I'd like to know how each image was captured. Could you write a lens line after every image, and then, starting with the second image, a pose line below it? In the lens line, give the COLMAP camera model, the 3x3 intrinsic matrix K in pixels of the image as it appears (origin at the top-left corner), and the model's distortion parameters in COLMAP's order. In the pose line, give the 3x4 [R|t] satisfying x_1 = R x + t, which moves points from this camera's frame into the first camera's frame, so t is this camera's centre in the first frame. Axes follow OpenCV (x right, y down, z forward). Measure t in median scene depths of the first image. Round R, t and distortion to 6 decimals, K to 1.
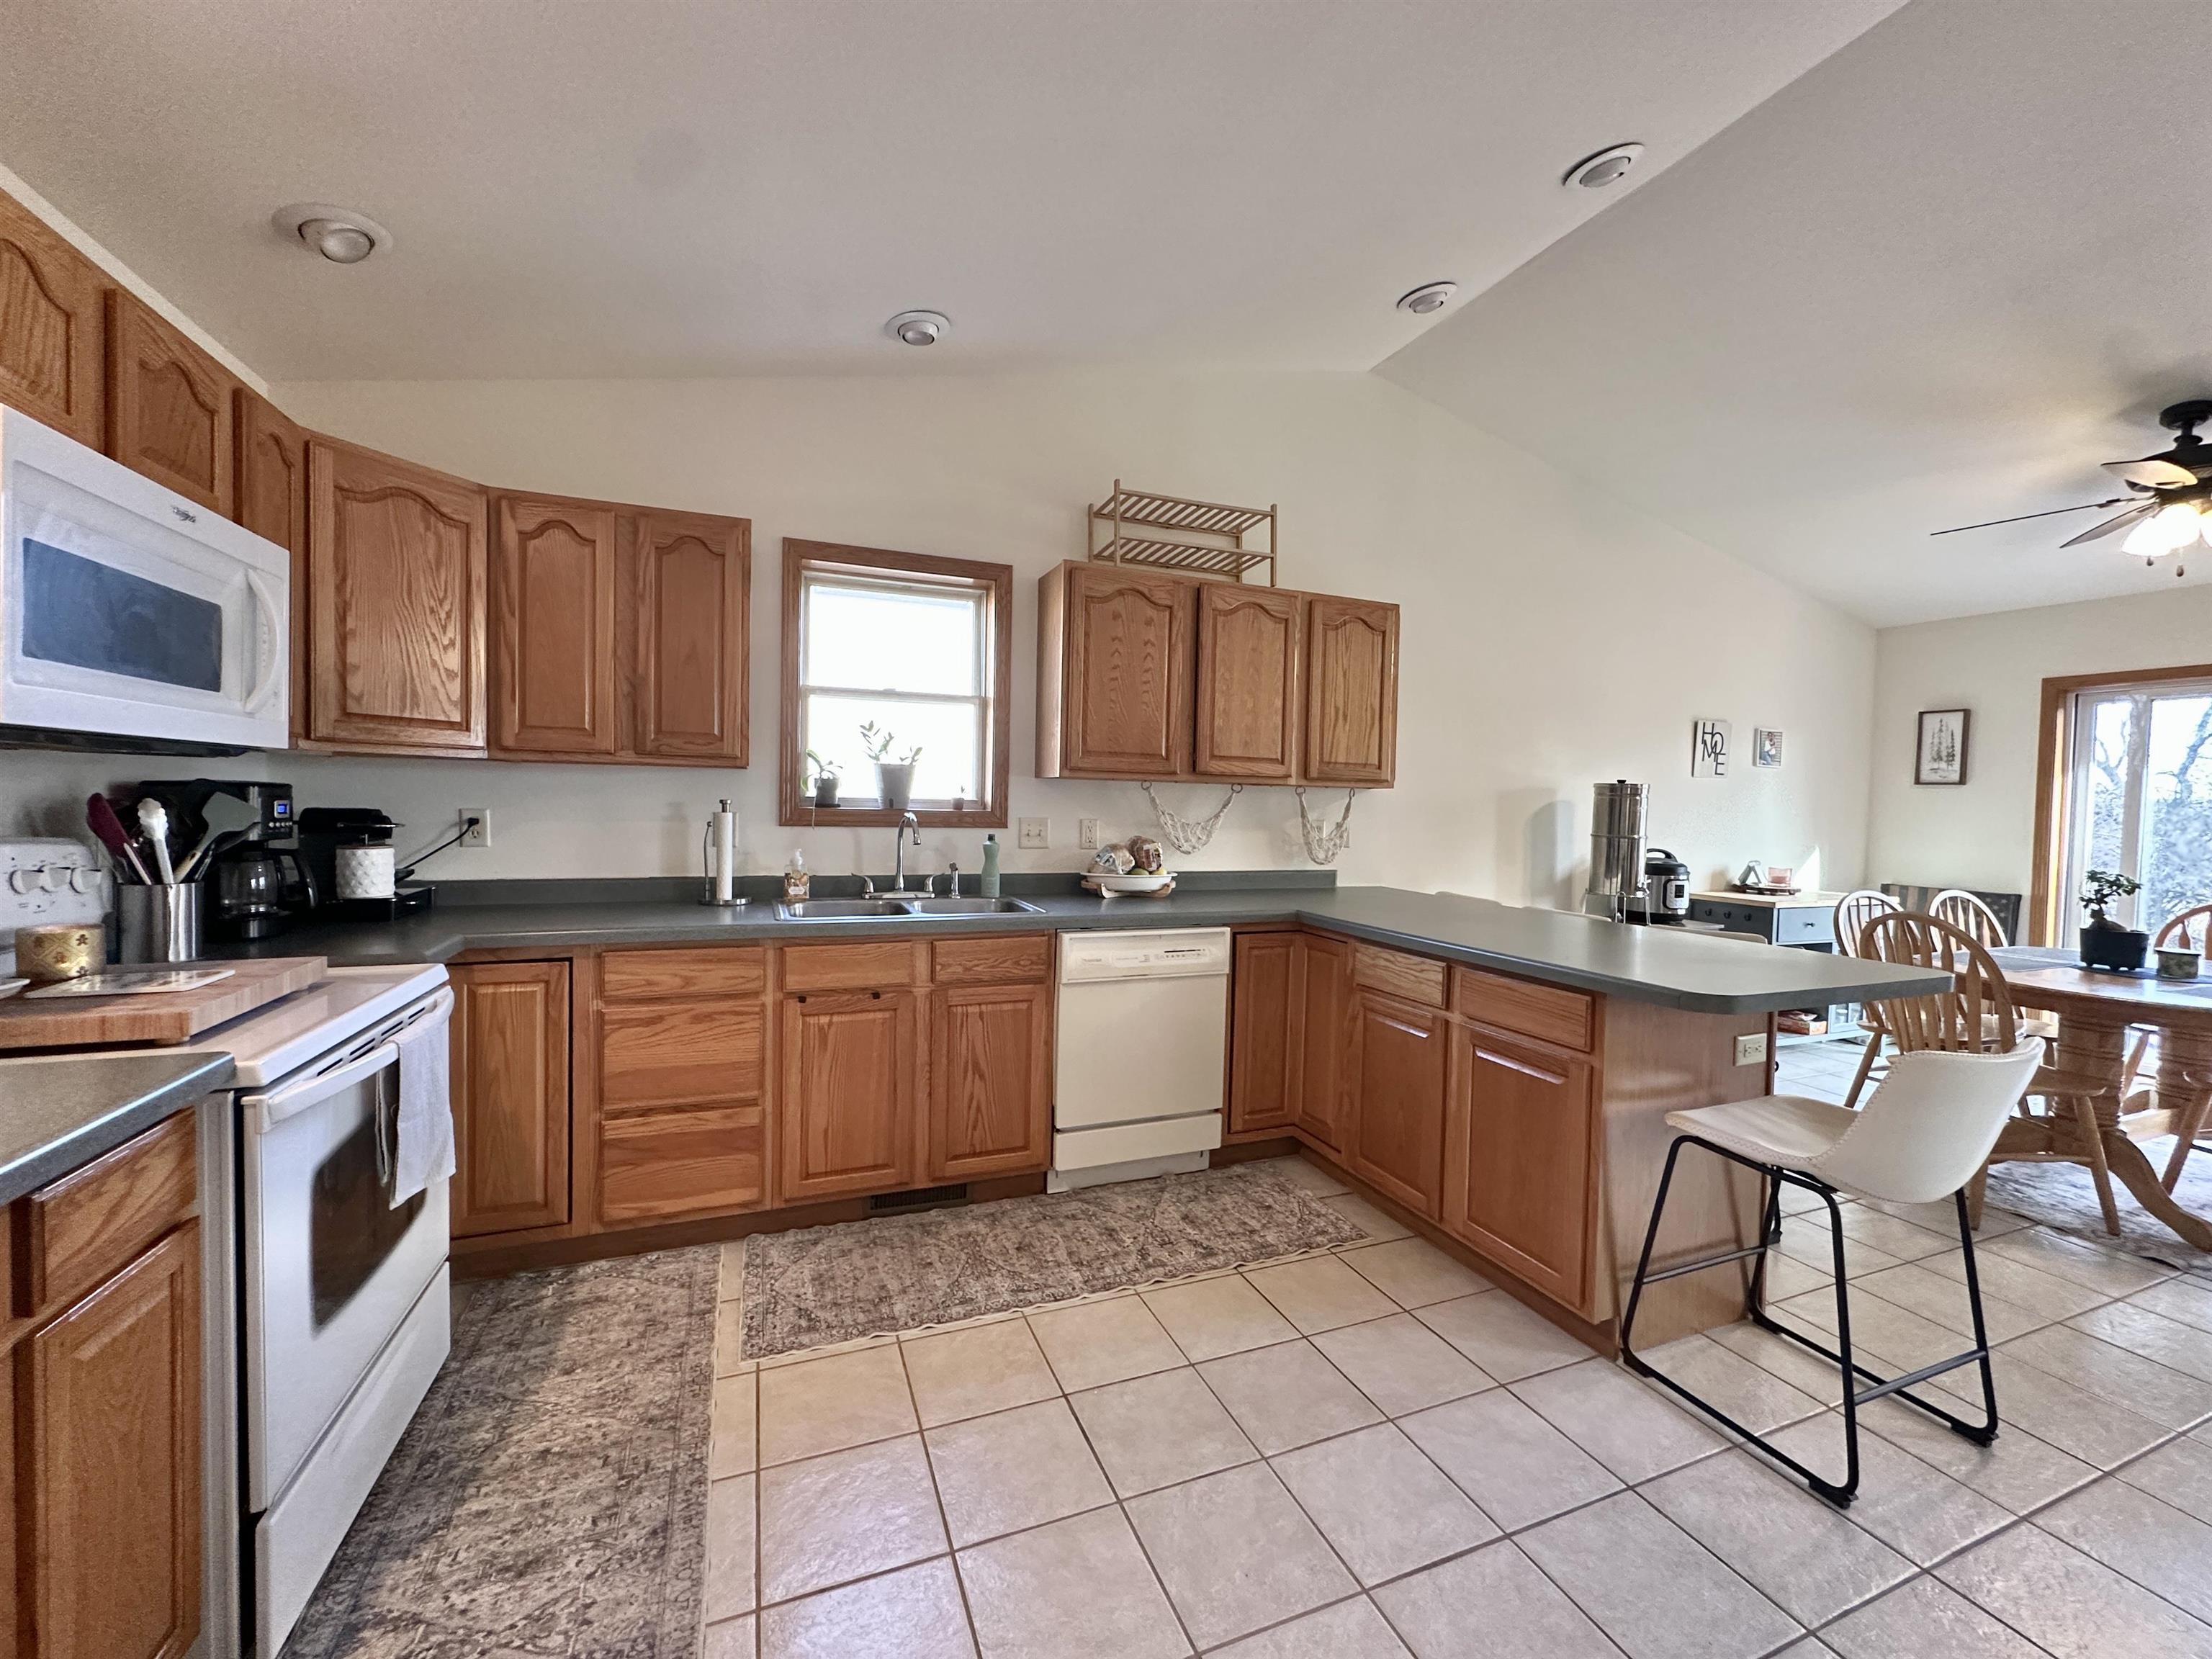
lens RADIAL K [[880.2, 0, 1105.8], [0, 880.2, 828.4], [0, 0, 1]] dist [-0.003681, 0.001105]
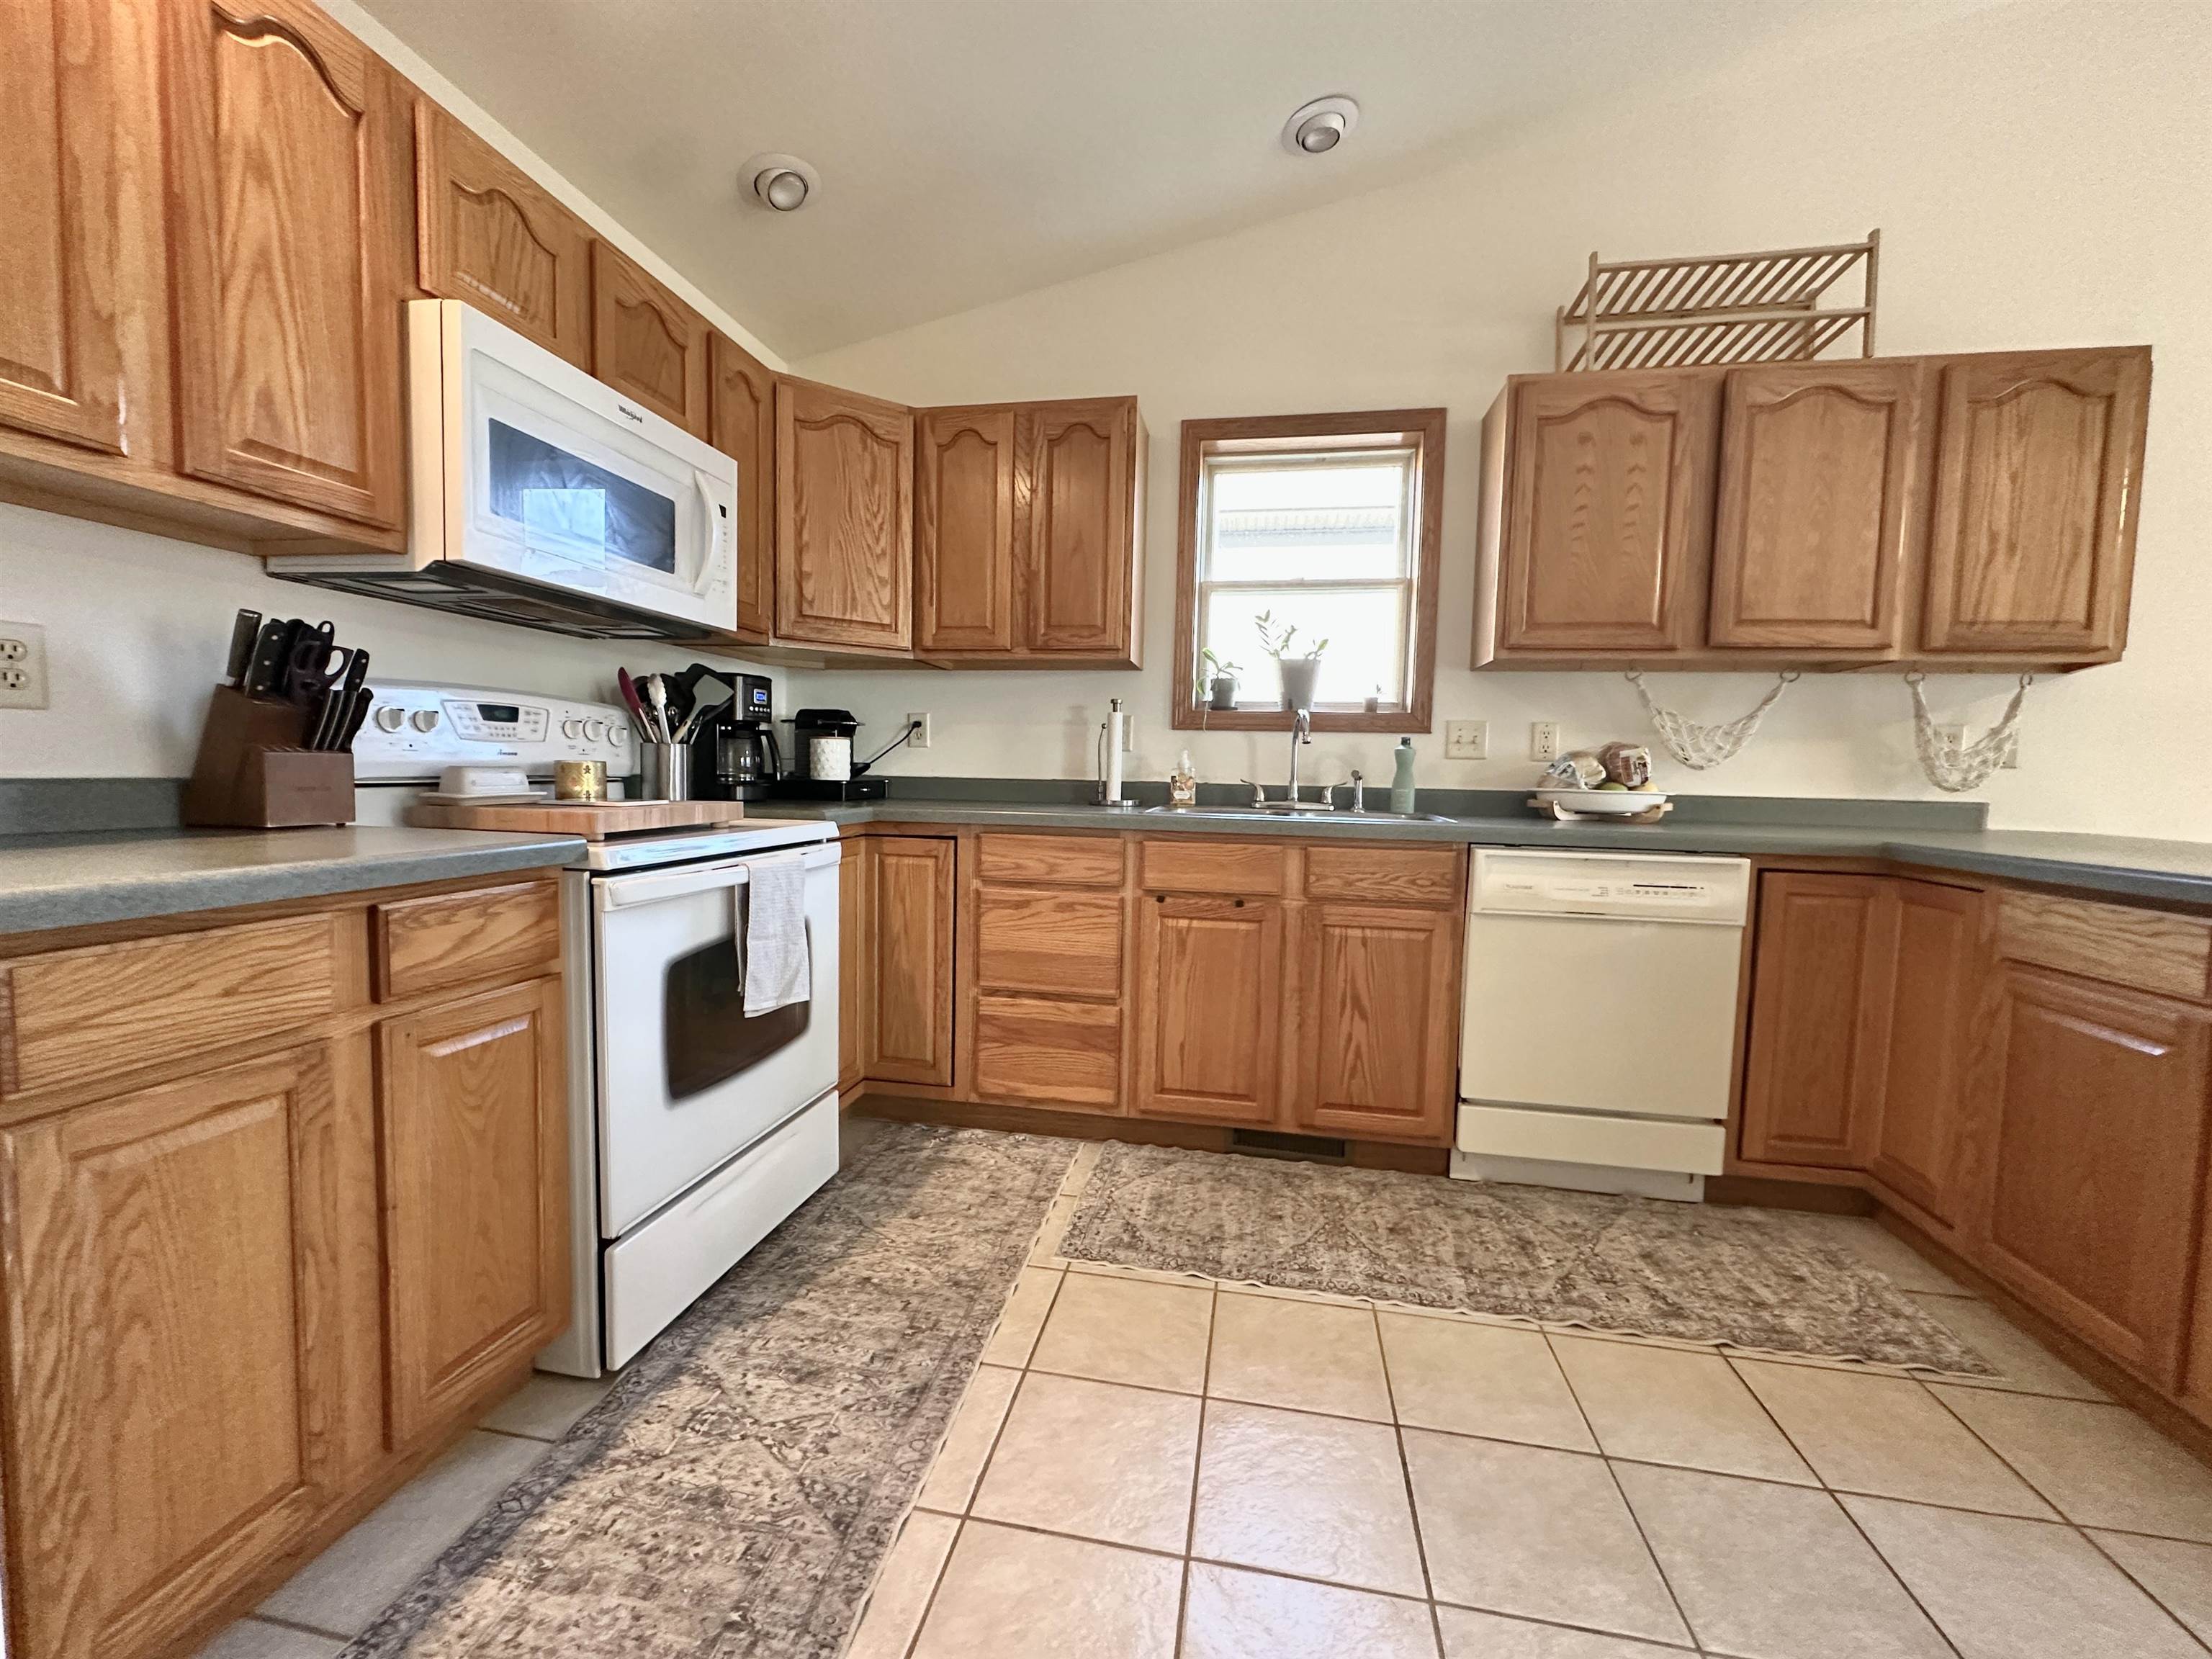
lens RADIAL K [[880.2, 0, 1104.6], [0, 880.2, 828.7], [0, 0, 1]] dist [-0.003681, 0.001105]
pose [[0.846062, 0.034014, -0.531998, 0.080714], [-0.021457, 0.999326, 0.029769, 0.081126], [0.532653, -0.013771, 0.846222, 0.161225]]
